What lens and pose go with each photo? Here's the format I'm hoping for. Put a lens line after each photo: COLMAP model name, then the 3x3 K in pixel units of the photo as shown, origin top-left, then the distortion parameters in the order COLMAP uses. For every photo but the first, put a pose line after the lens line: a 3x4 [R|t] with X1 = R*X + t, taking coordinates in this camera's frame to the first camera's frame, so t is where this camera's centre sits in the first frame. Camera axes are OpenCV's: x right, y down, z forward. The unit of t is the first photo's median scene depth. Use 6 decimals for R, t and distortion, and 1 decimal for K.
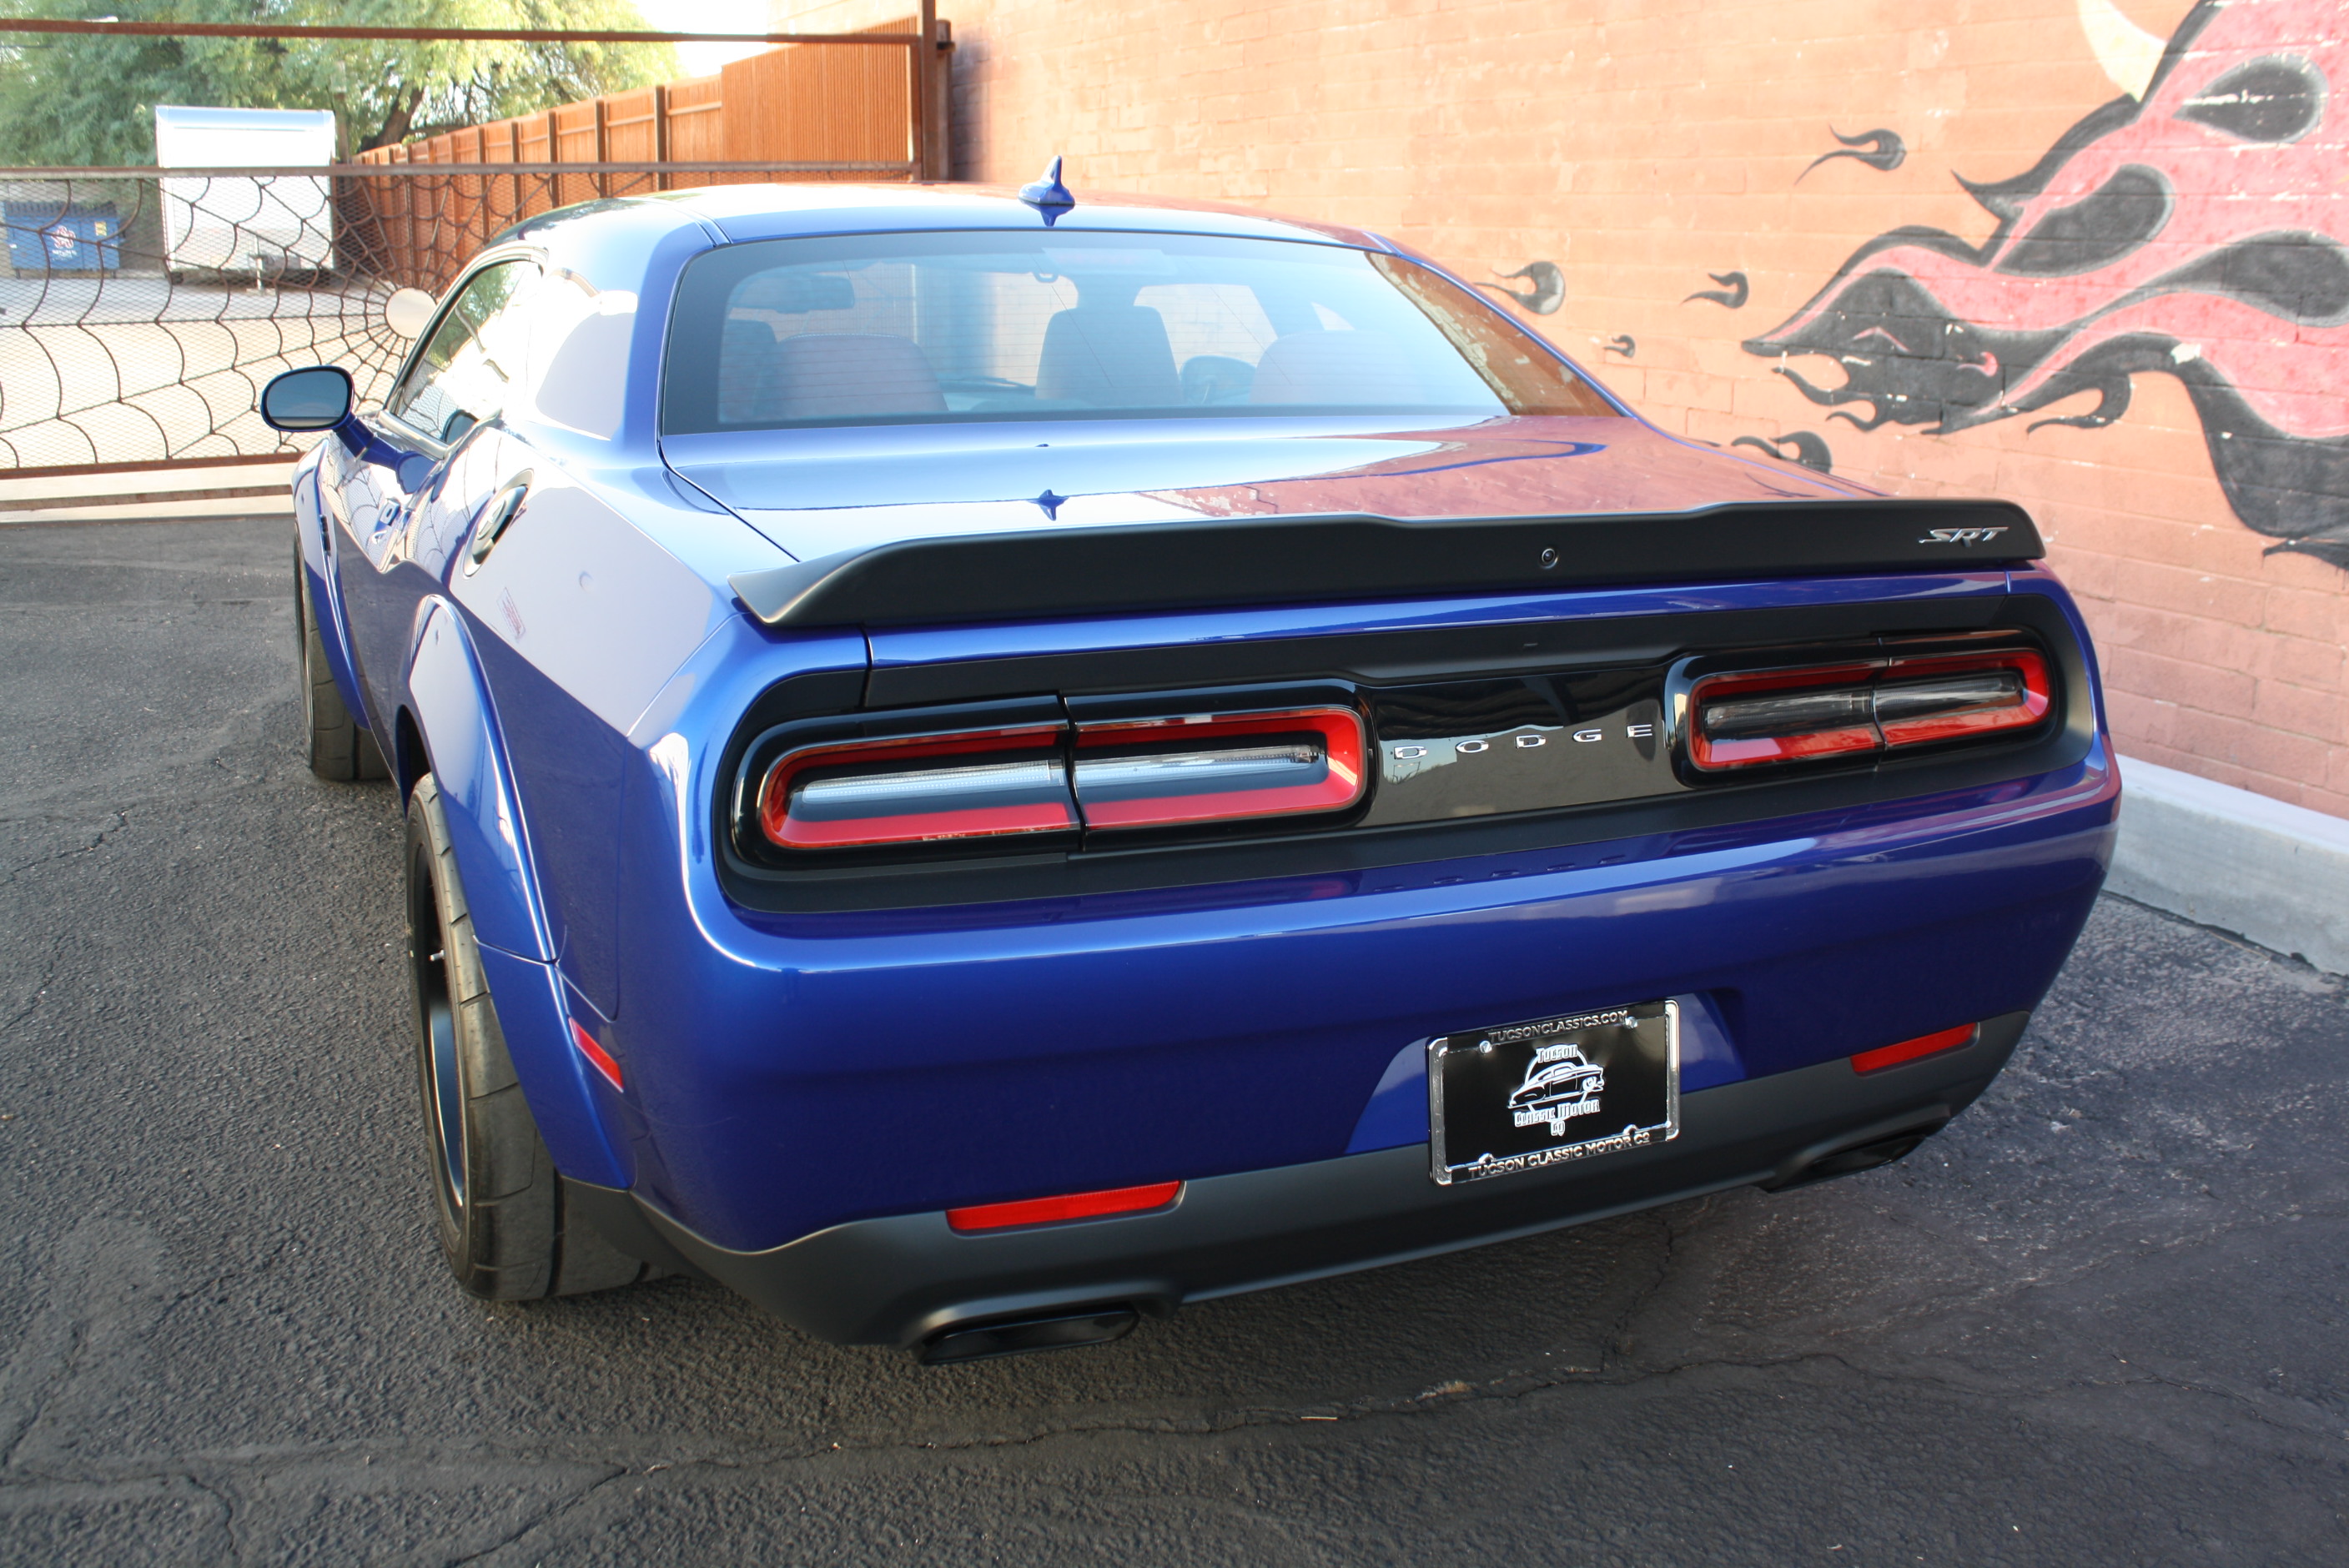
lens RADIAL K [[2172.0, 0, 1207.3], [0, 2172.0, 748.8], [0, 0, 1]] dist [-0.147097, 0.151532]
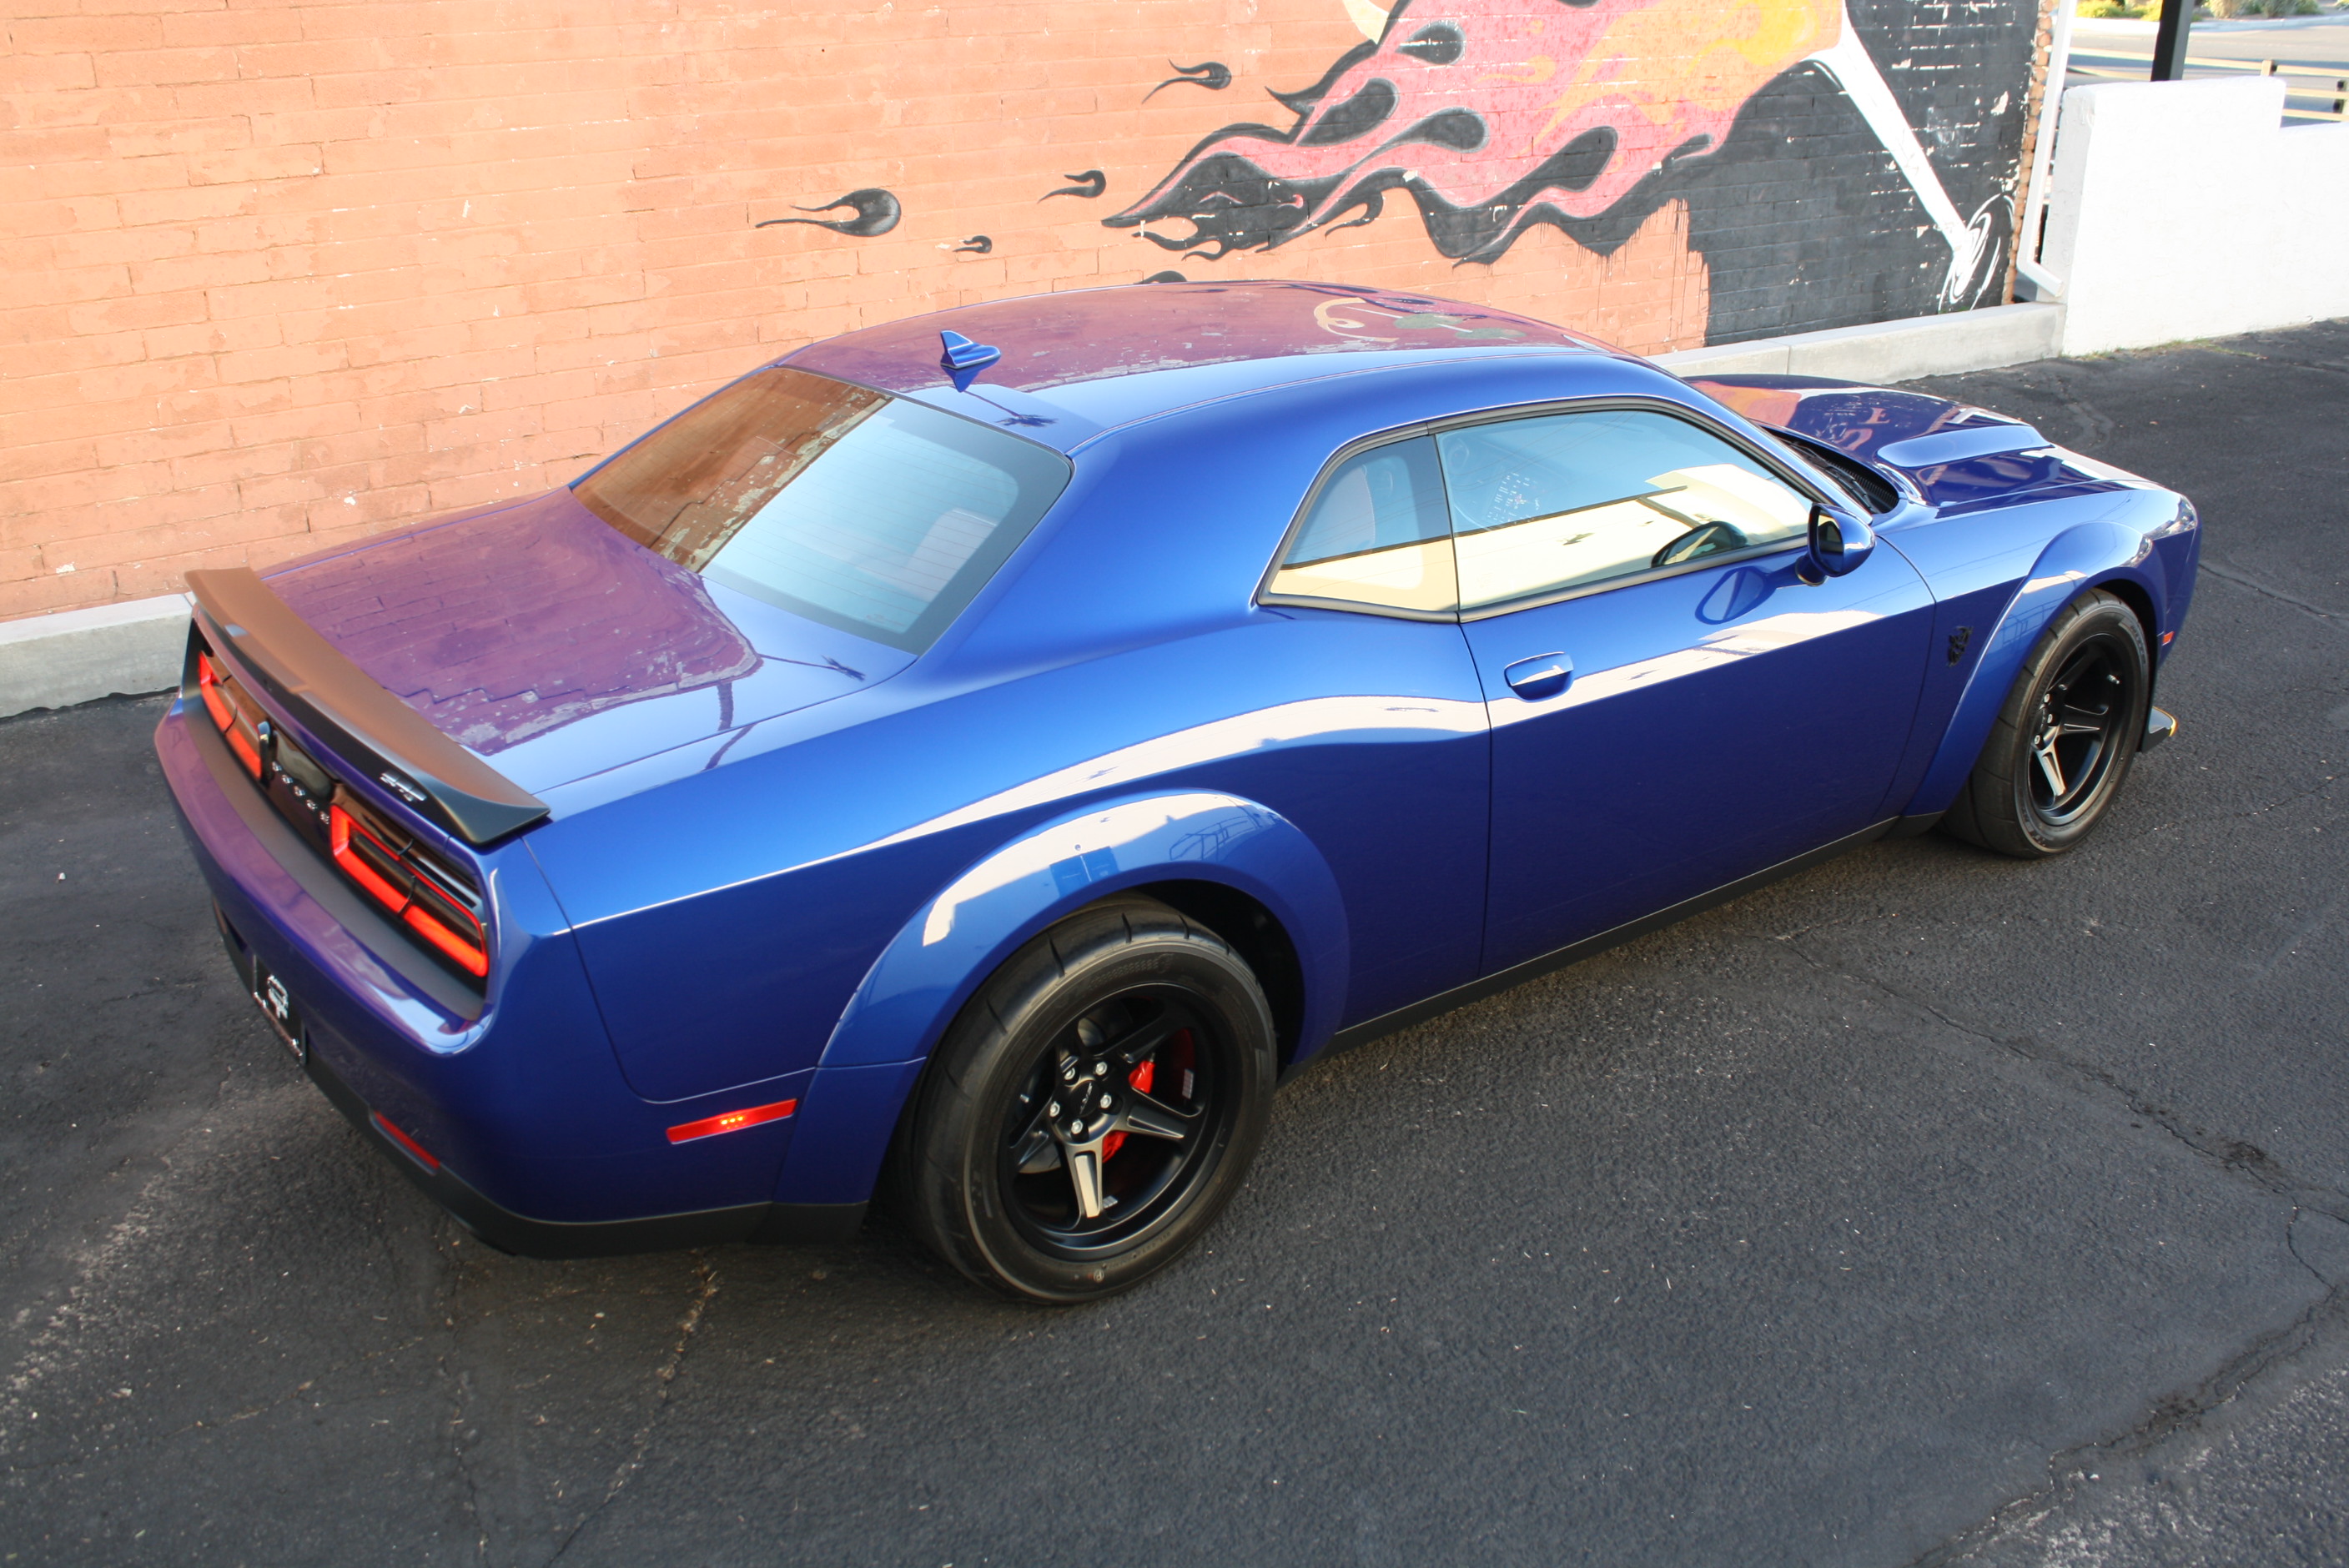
lens RADIAL K [[2189.9, 0, 1221.0], [0, 2189.9, 782.6], [0, 0, 1]] dist [-0.164275, 0.169224]
pose [[-0.142912, -0.394584, 0.907678, -1.261047], [0.230790, 0.878524, 0.418248, -0.473960], [-0.962451, 0.269256, -0.034486, 1.166241]]
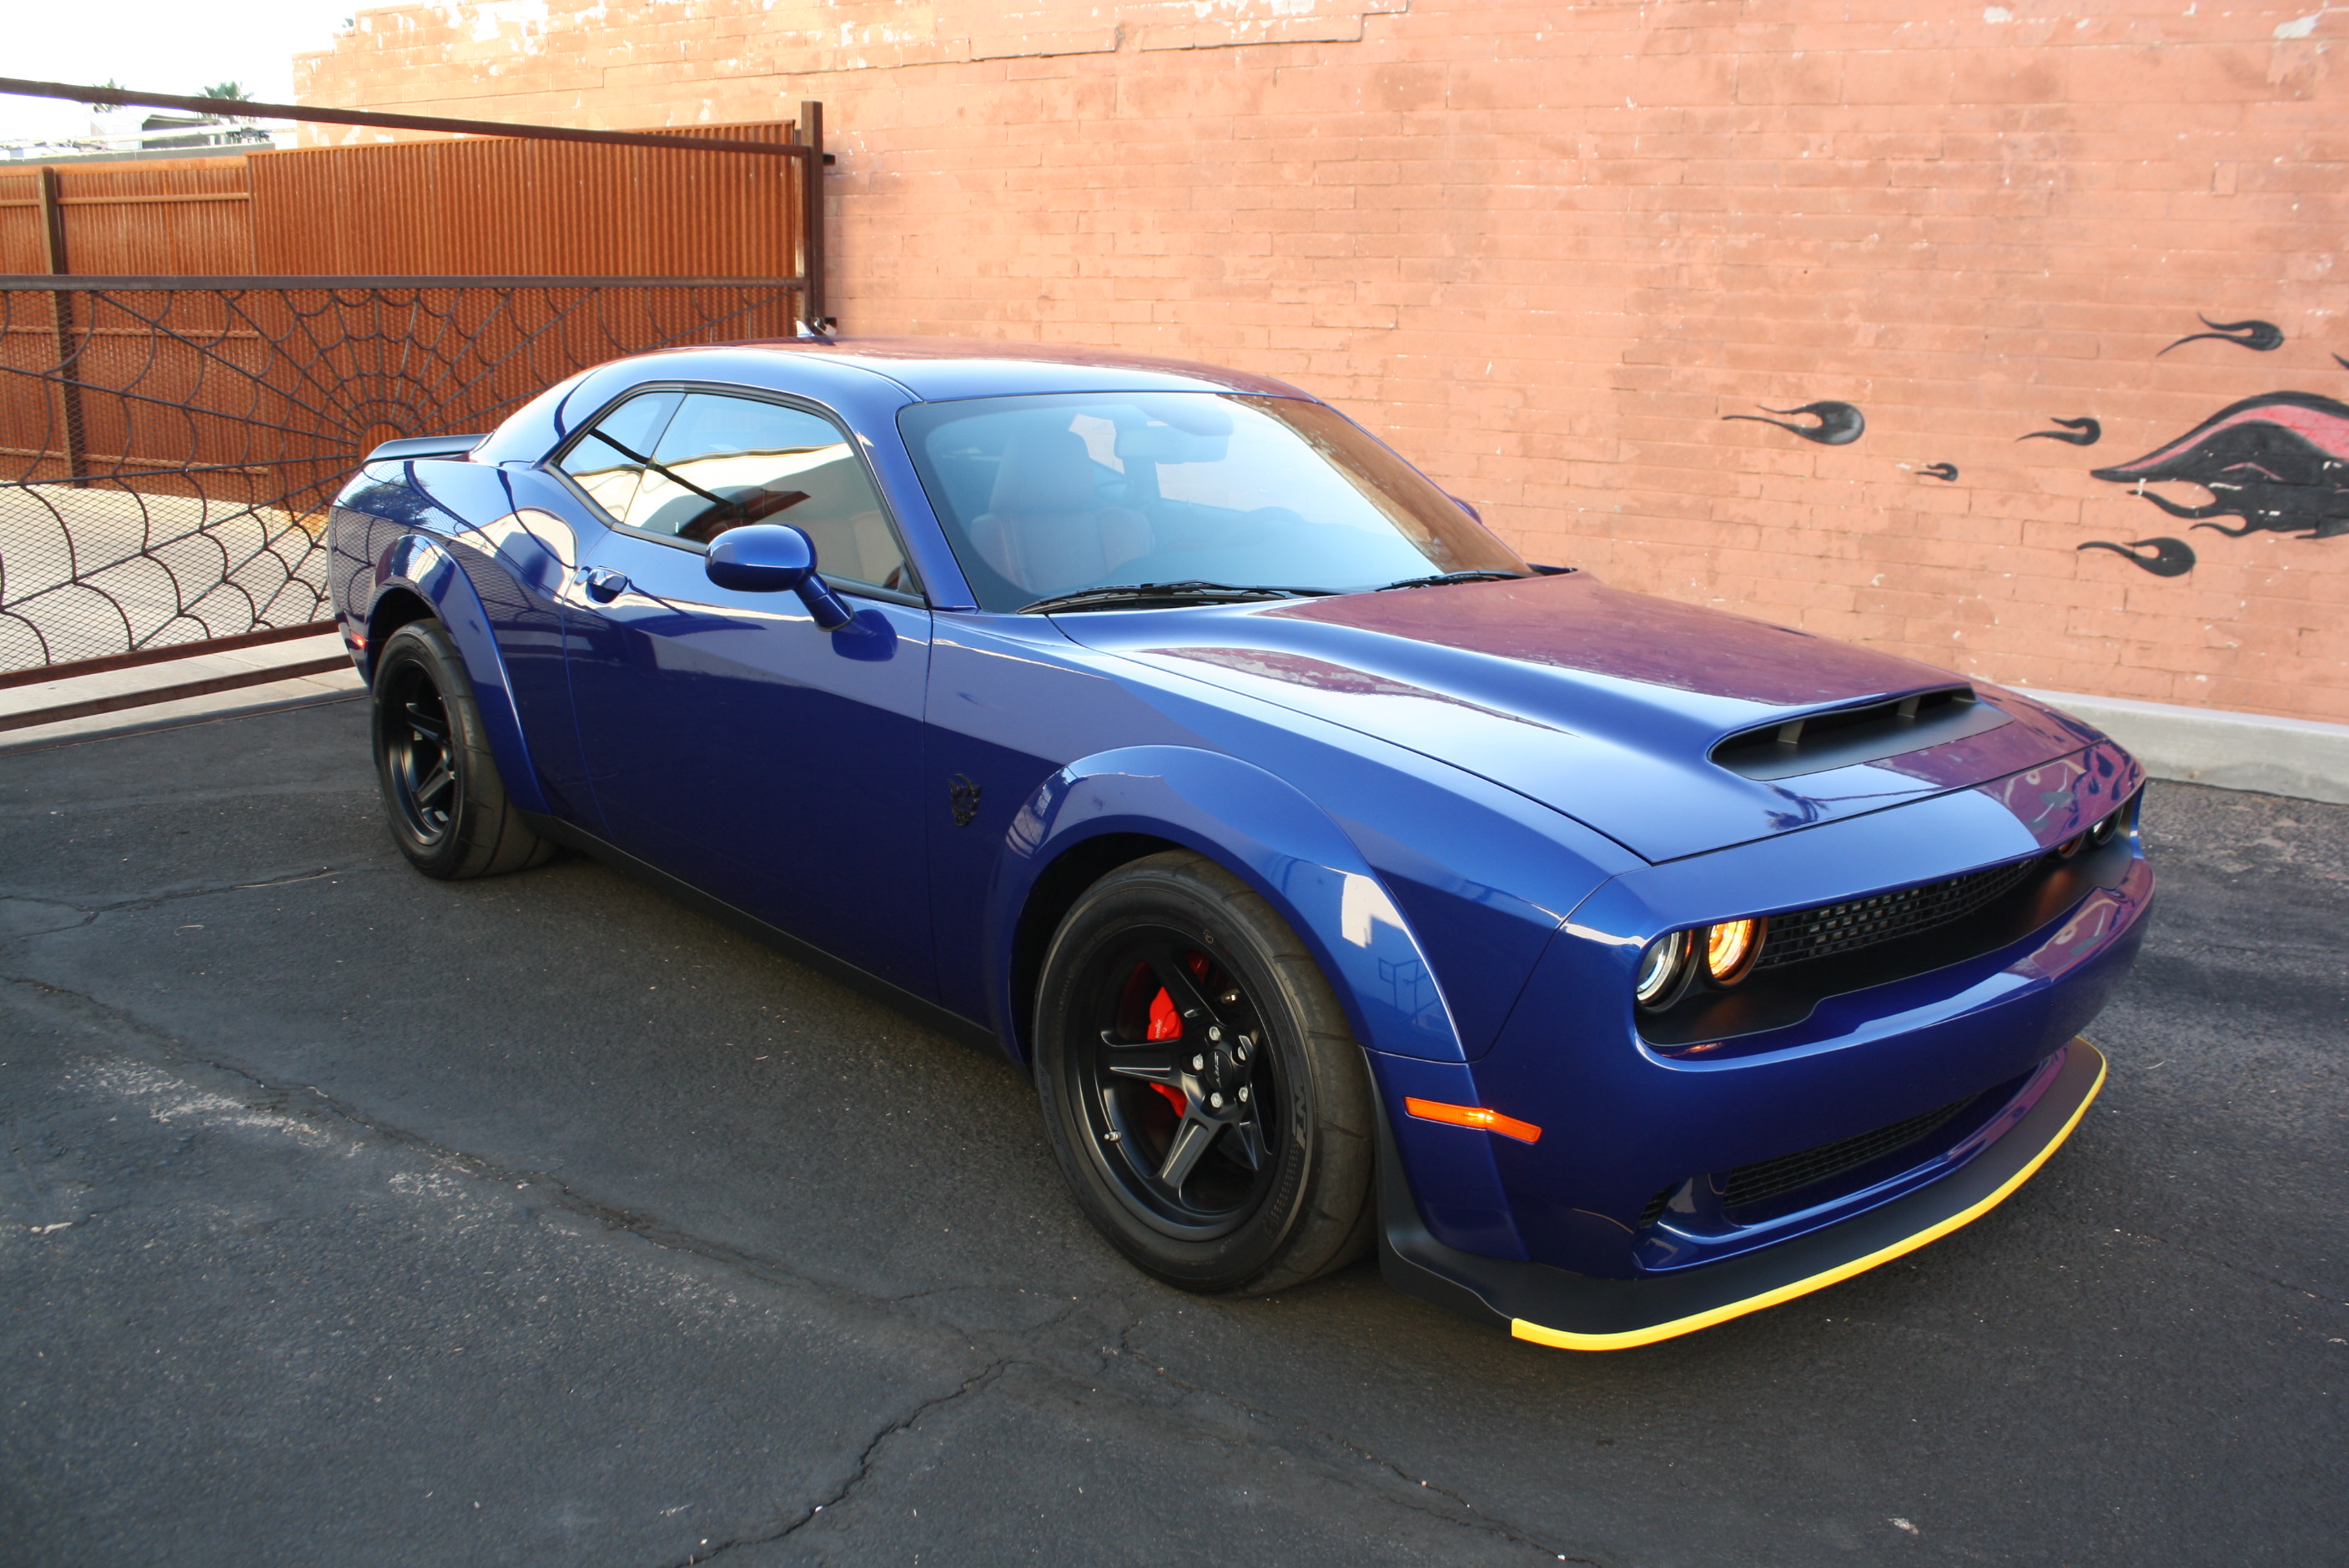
lens RADIAL K [[2011.2, 0, 1174.5], [0, 2011.2, 784.0], [0, 0, 1]] dist [-0.174113, 0.147714]
pose [[0.834796, -0.122545, 0.536749, -0.973351], [0.119180, 0.992020, 0.041128, -0.124510], [-0.537506, 0.029636, 0.842739, 0.323438]]
